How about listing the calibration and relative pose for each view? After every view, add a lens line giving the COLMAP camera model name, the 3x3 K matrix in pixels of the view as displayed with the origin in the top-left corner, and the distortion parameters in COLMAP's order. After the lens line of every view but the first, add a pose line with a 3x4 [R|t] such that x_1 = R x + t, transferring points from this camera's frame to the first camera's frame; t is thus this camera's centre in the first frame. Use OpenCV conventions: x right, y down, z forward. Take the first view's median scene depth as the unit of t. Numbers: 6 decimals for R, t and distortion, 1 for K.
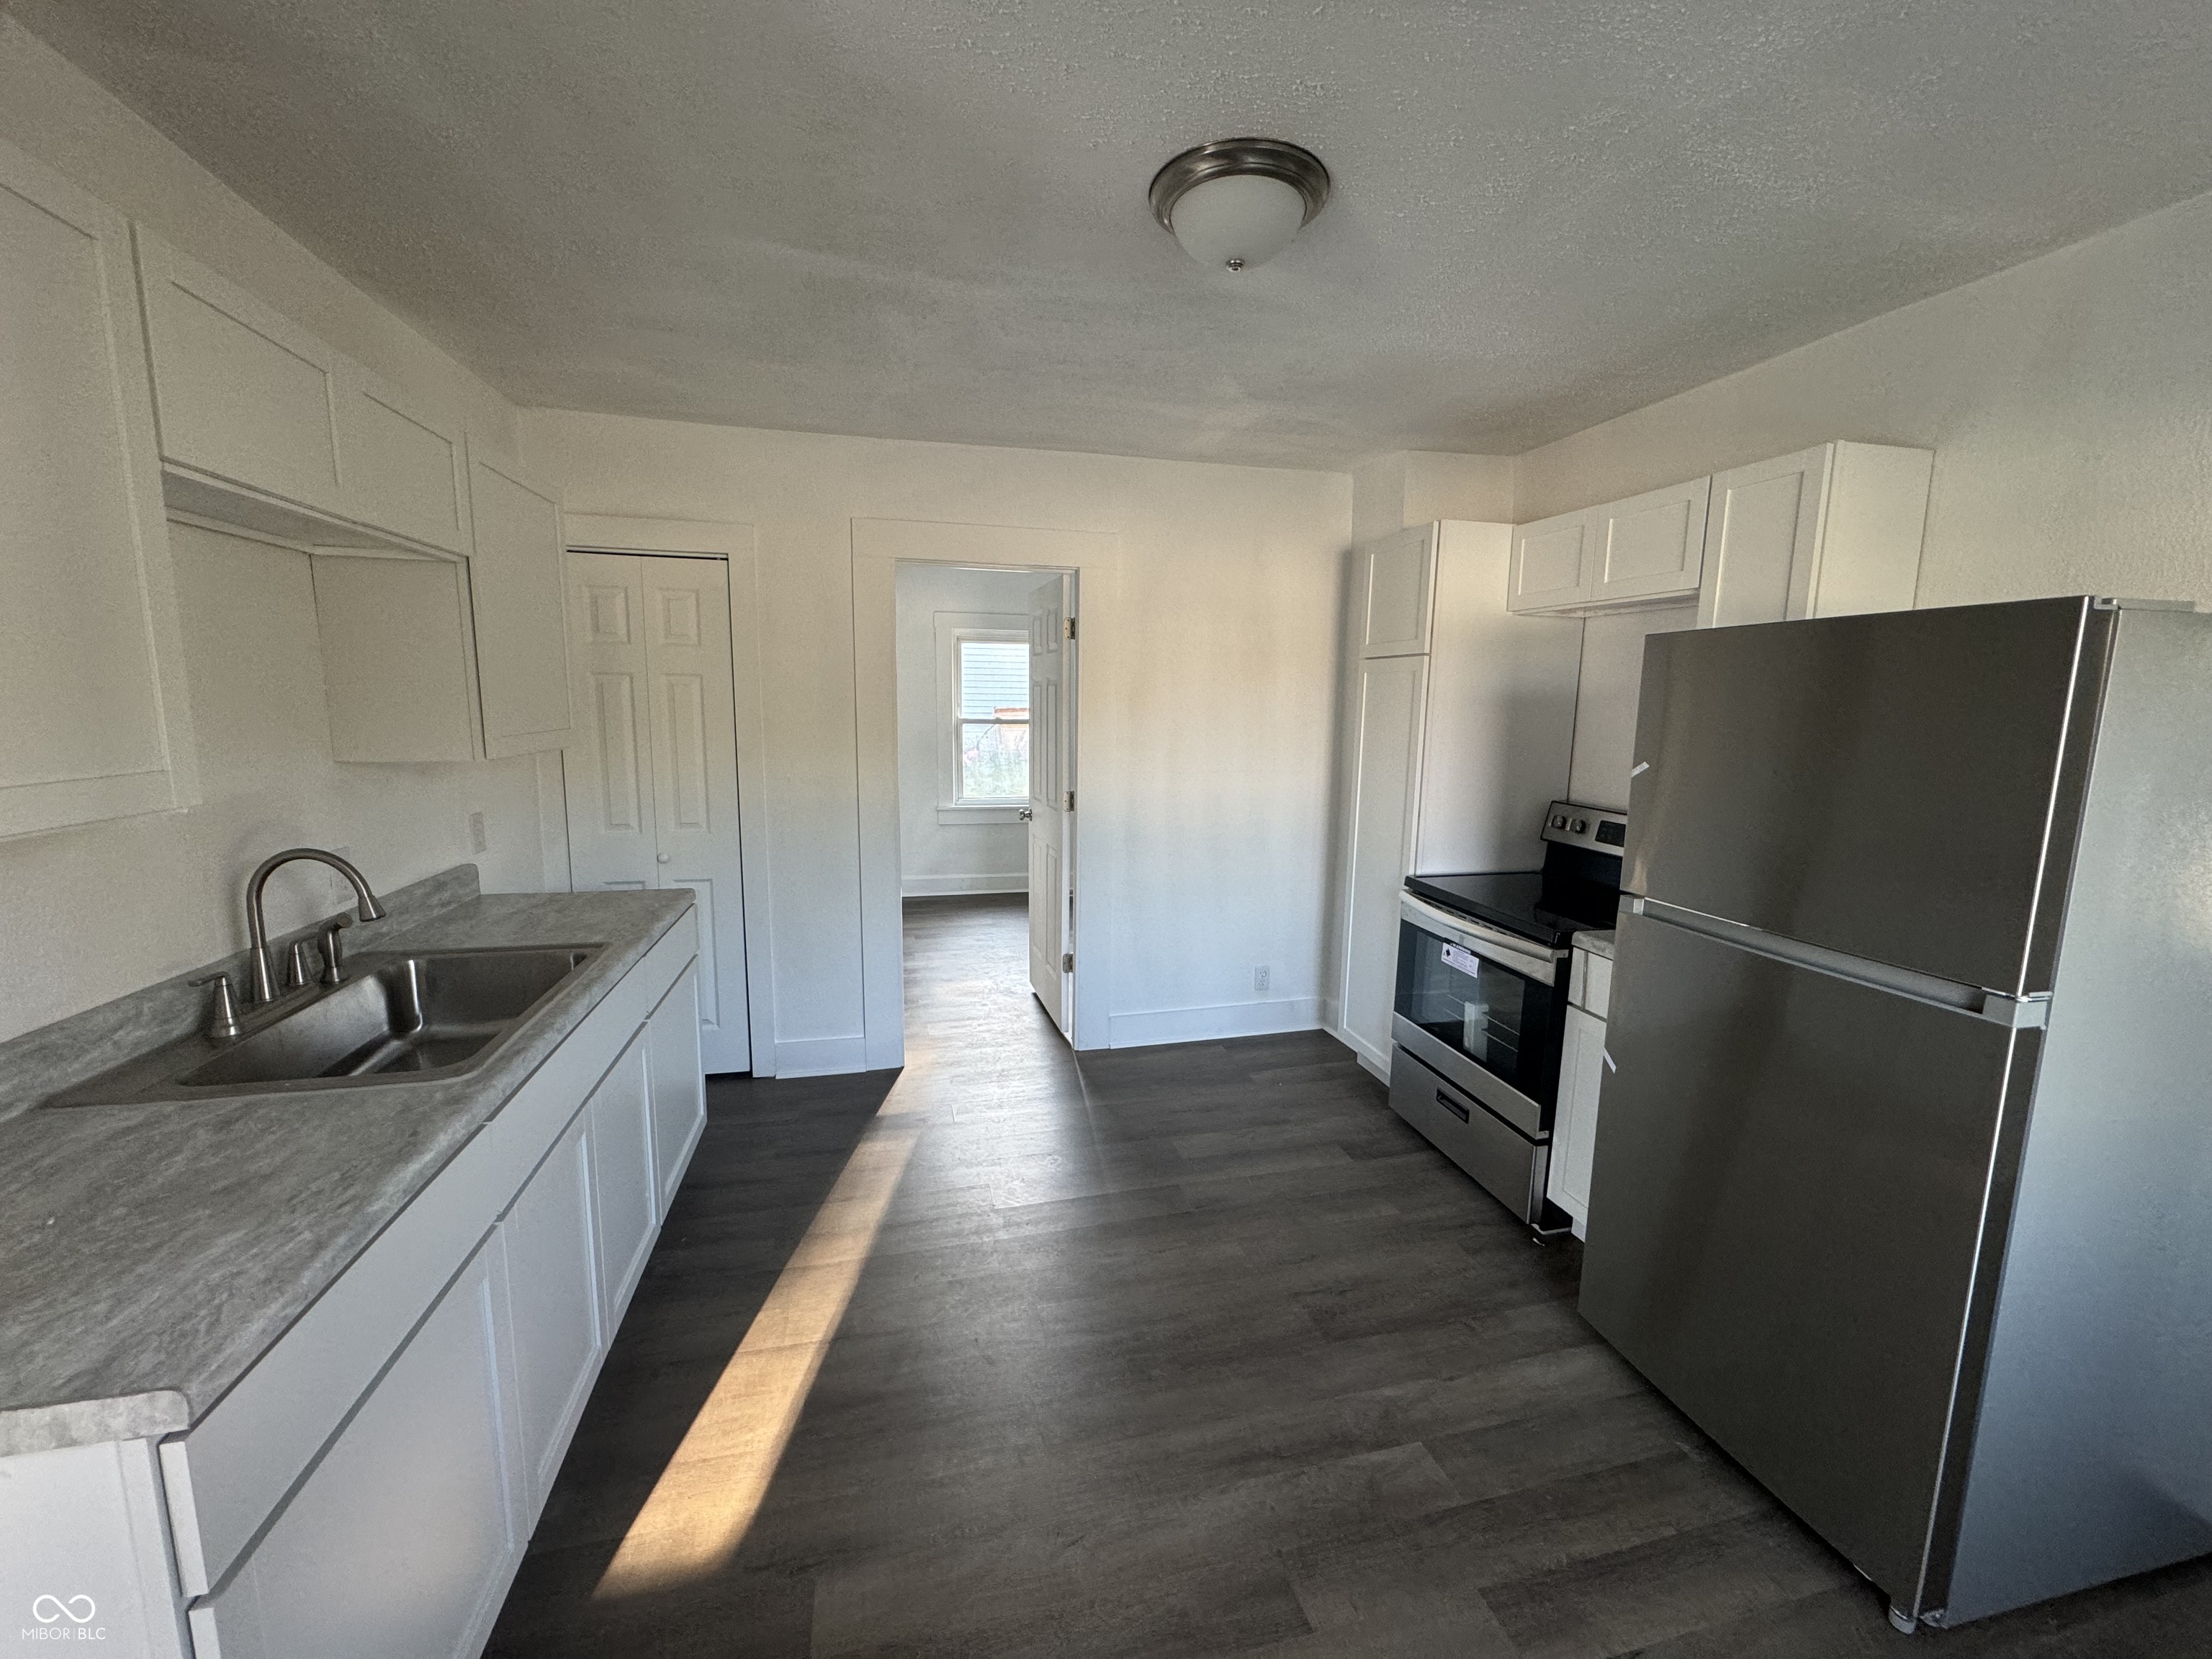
lens RADIAL K [[882.9, 0, 1117.8], [0, 882.9, 829.4], [0, 0, 1]] dist [-0.000346, -0.000133]
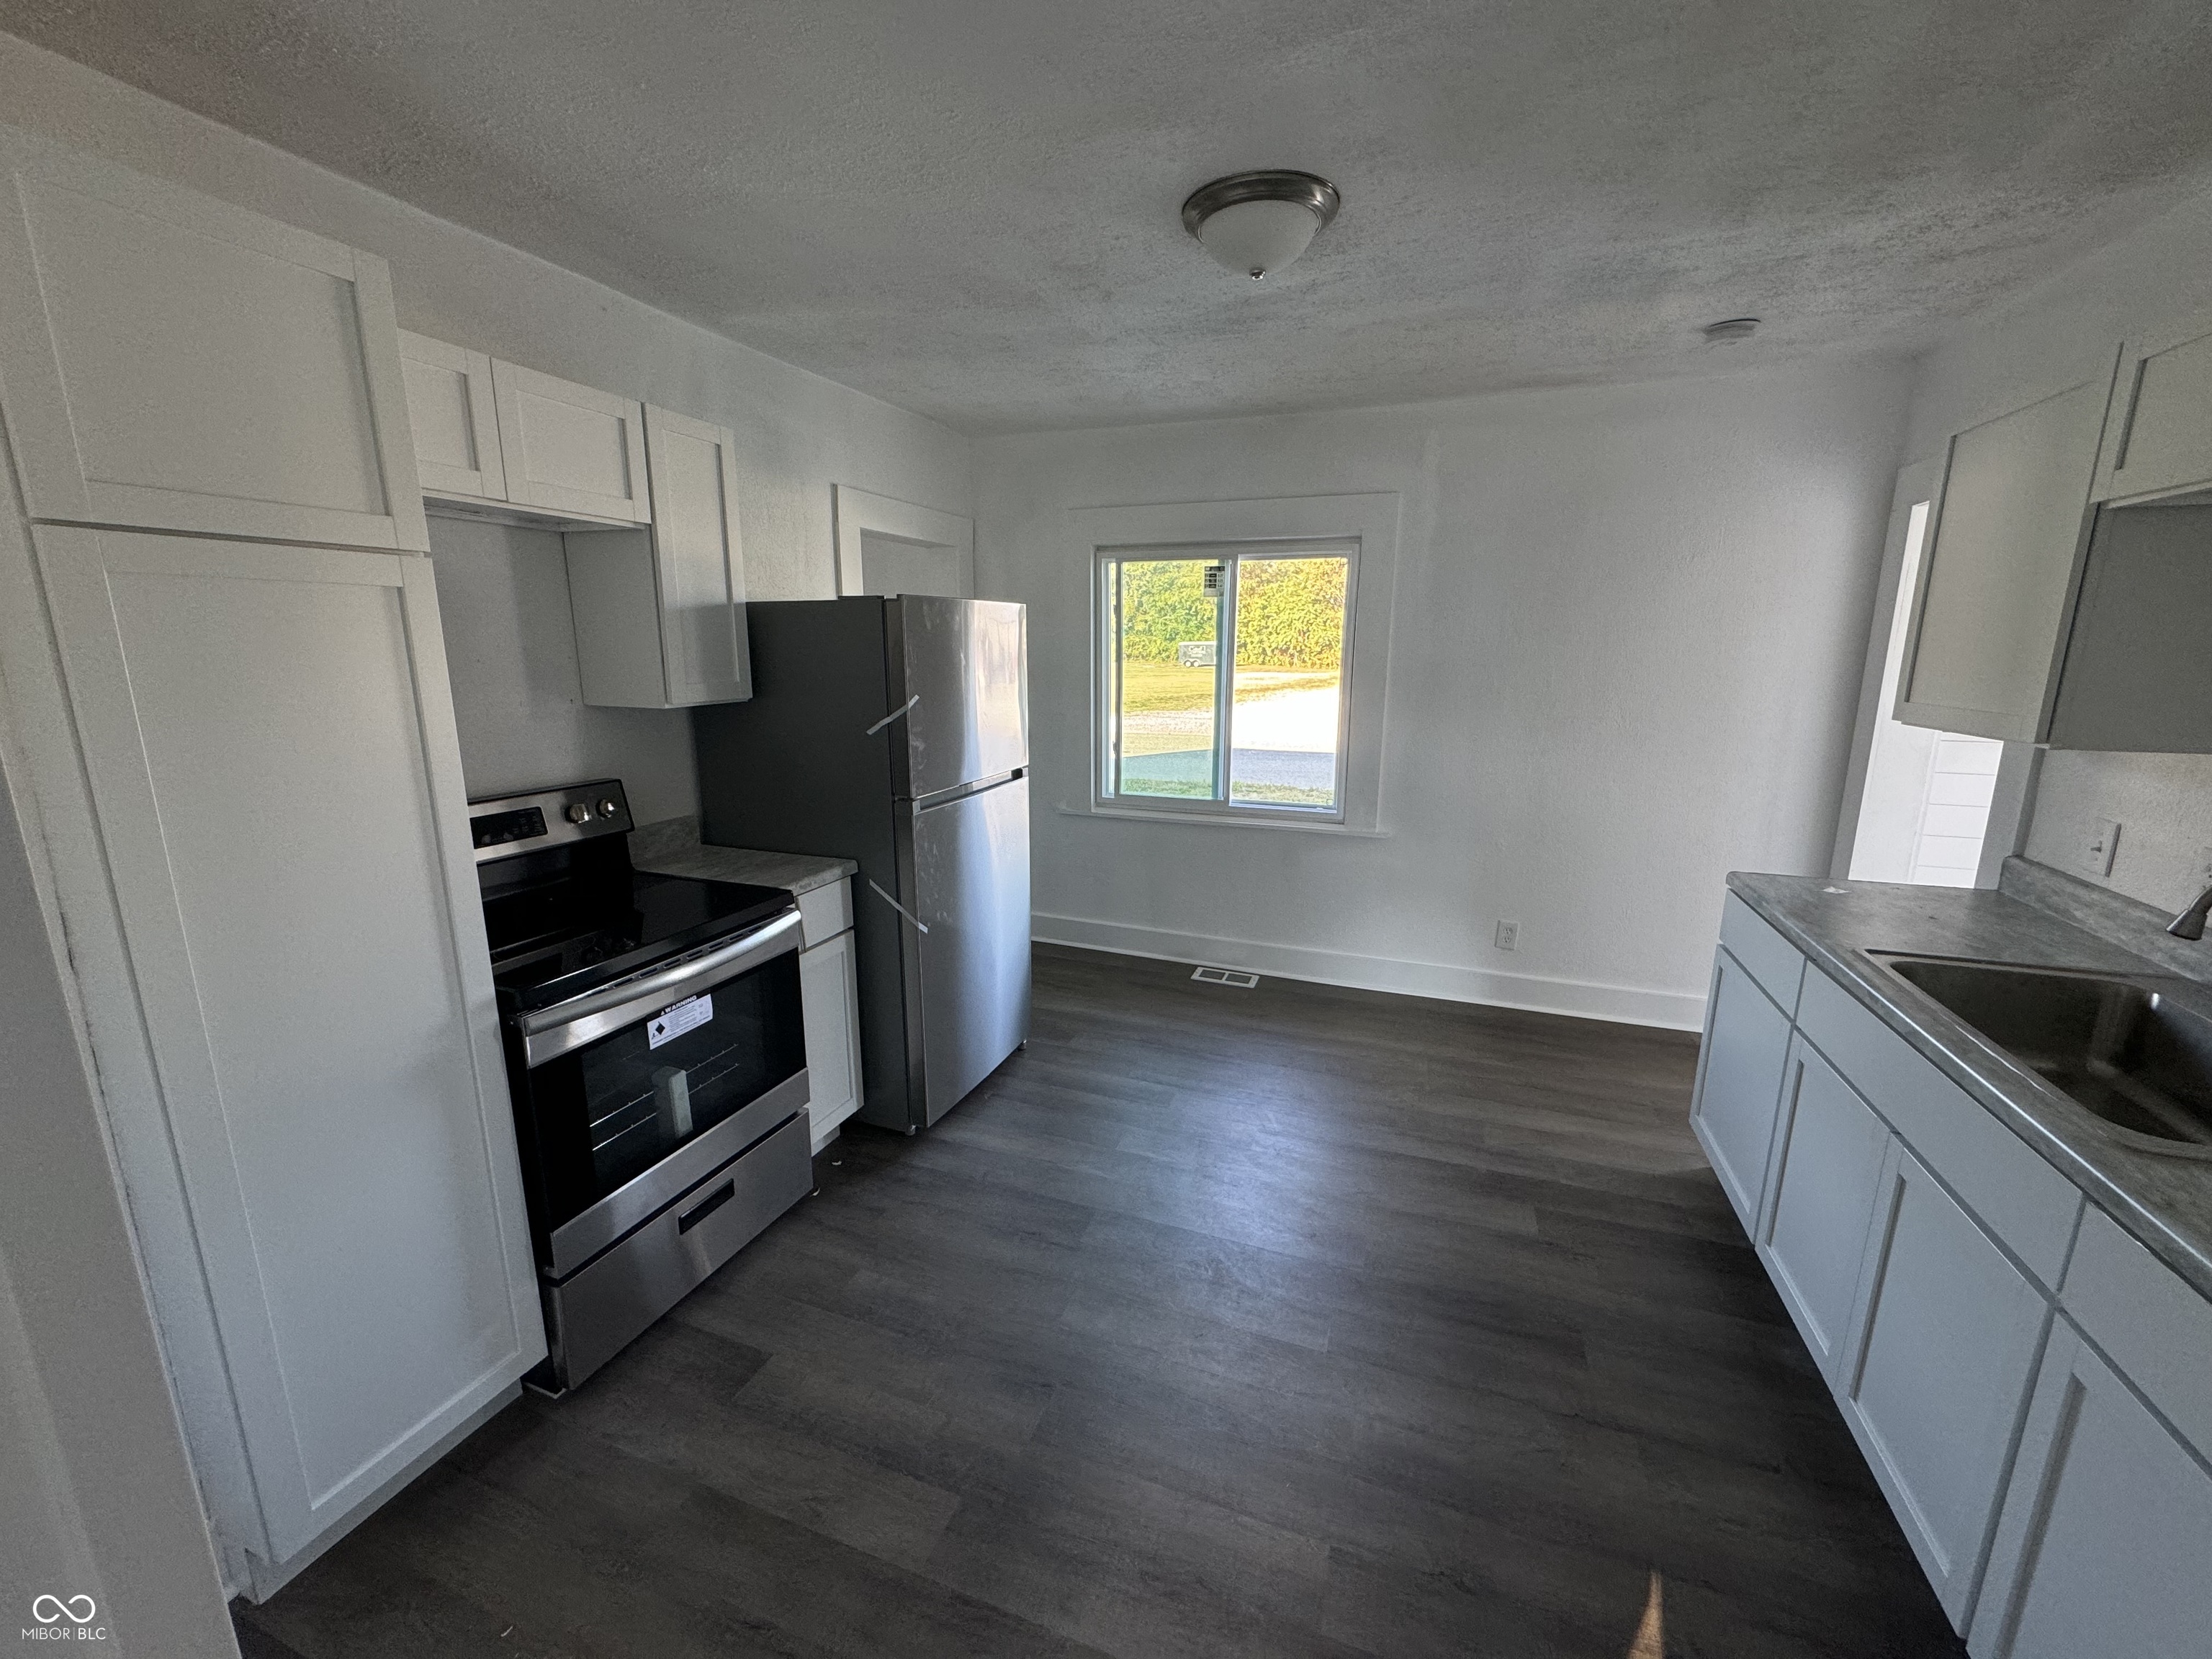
lens RADIAL K [[882.9, 0, 1103.3], [0, 882.9, 823.3], [0, 0, 1]] dist [-0.000346, -0.000133]
pose [[-0.819227, -0.127926, 0.559019, -0.508663], [0.075133, 0.942456, 0.325778, -0.394919], [-0.568526, 0.308887, -0.762474, 2.475674]]
